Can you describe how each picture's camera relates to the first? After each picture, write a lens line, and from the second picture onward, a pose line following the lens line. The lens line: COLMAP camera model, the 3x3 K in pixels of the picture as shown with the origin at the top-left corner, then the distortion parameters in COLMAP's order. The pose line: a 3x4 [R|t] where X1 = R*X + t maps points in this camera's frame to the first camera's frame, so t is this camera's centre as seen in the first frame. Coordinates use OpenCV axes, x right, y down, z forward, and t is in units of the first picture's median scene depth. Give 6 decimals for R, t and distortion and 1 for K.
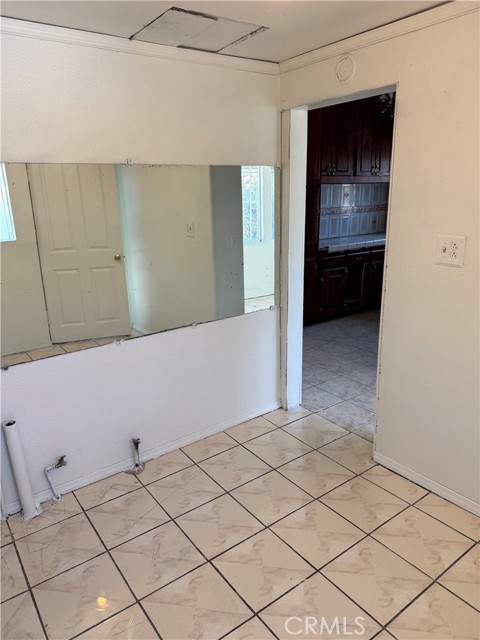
lens RADIAL K [[447.9, 0, 240.0], [0, 447.9, 320.0], [0, 0, 1]] dist [0.103650, -0.149627]
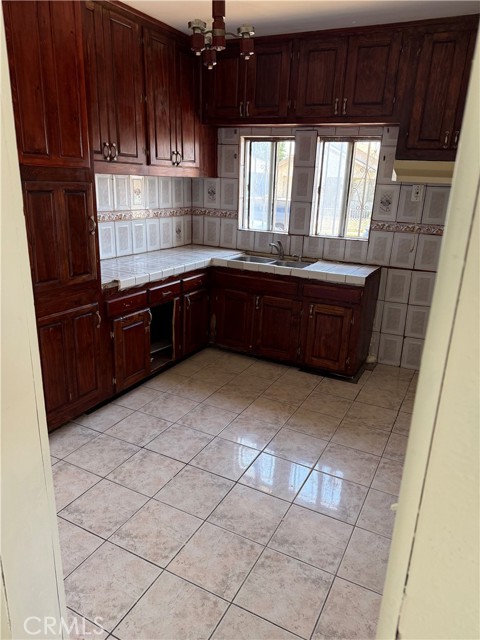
lens RADIAL K [[452.7, 0, 240.0], [0, 452.7, 320.0], [0, 0, 1]] dist [0.110977, -0.115060]
pose [[0.899181, -0.081995, 0.429826, 0.069288], [0.068973, 0.996566, 0.045818, -0.116372], [-0.432107, -0.011552, 0.901748, 0.345434]]
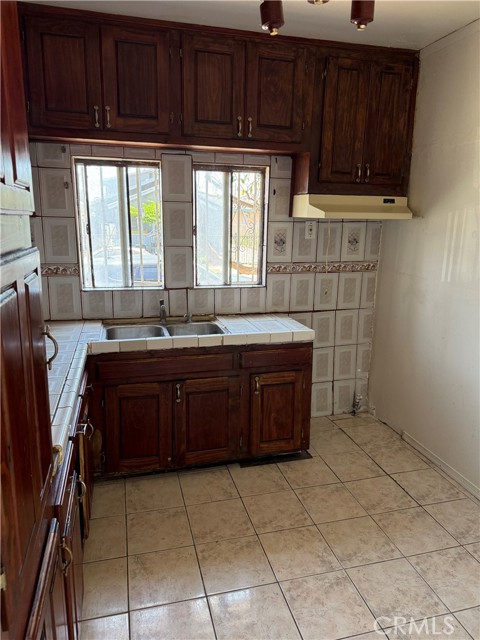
lens RADIAL K [[447.9, 0, 240.0], [0, 447.9, 320.0], [0, 0, 1]] dist [0.103650, -0.149627]
pose [[0.382520, -0.175268, 0.907171, -0.001778], [0.237751, 0.967452, 0.086663, -0.217037], [-0.892834, 0.182531, 0.411740, 0.725253]]
